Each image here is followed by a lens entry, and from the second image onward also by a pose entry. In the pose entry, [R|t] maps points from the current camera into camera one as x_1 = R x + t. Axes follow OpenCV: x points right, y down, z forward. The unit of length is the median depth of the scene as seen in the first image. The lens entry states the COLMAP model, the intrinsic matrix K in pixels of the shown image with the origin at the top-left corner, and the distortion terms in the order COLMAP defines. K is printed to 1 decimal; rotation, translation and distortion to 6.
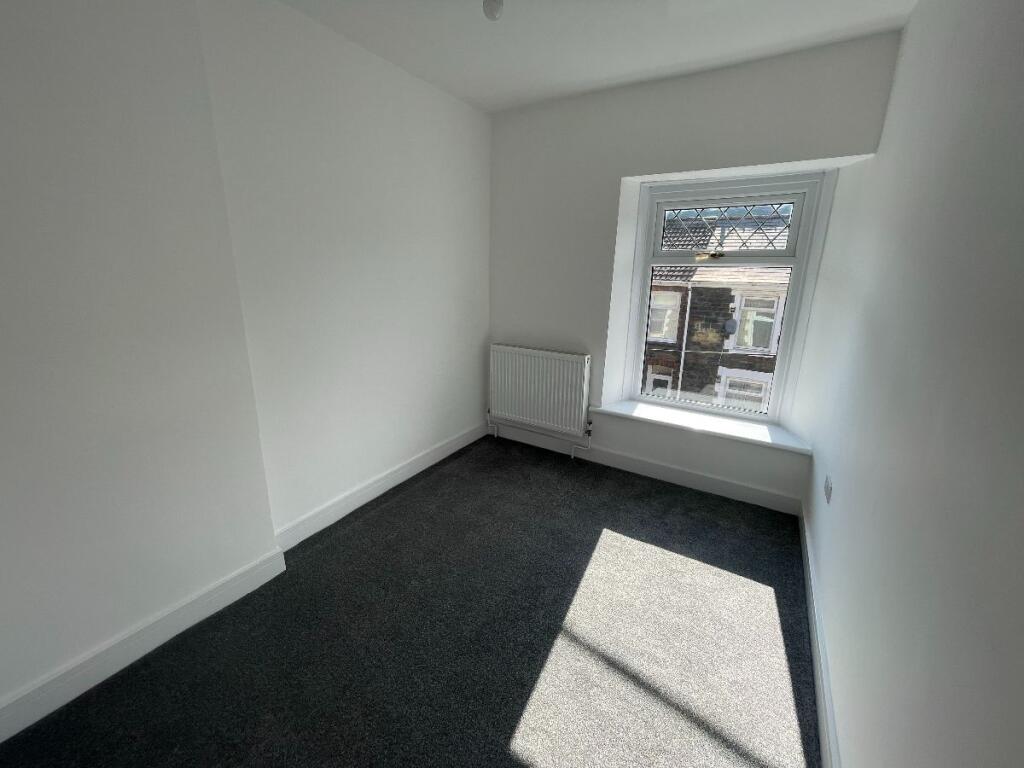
lens RADIAL K [[417.3, 0, 508.0], [0, 417.3, 378.5], [0, 0, 1]] dist [-0.000210, 0.000248]
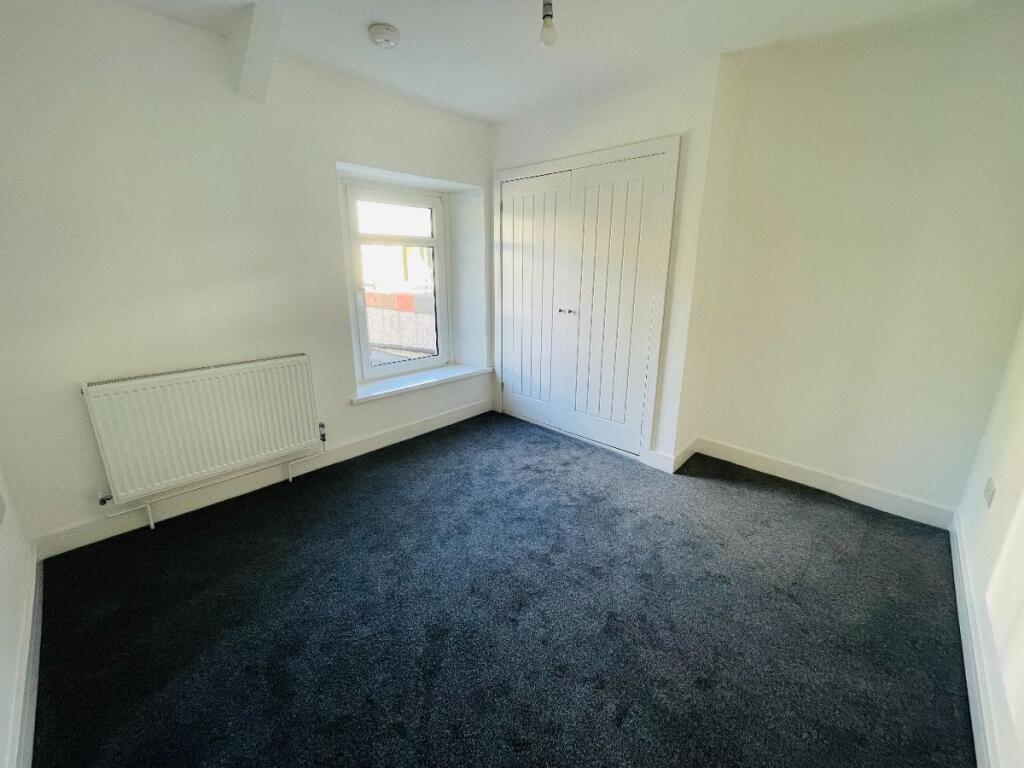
lens RADIAL K [[417.3, 0, 508.0], [0, 417.3, 378.5], [0, 0, 1]] dist [-0.000210, 0.000248]
pose [[0.216968, -0.270595, 0.937925, -0.526542], [0.243504, 0.945443, 0.216435, -0.087181], [-0.945320, 0.181429, 0.271022, 0.360187]]
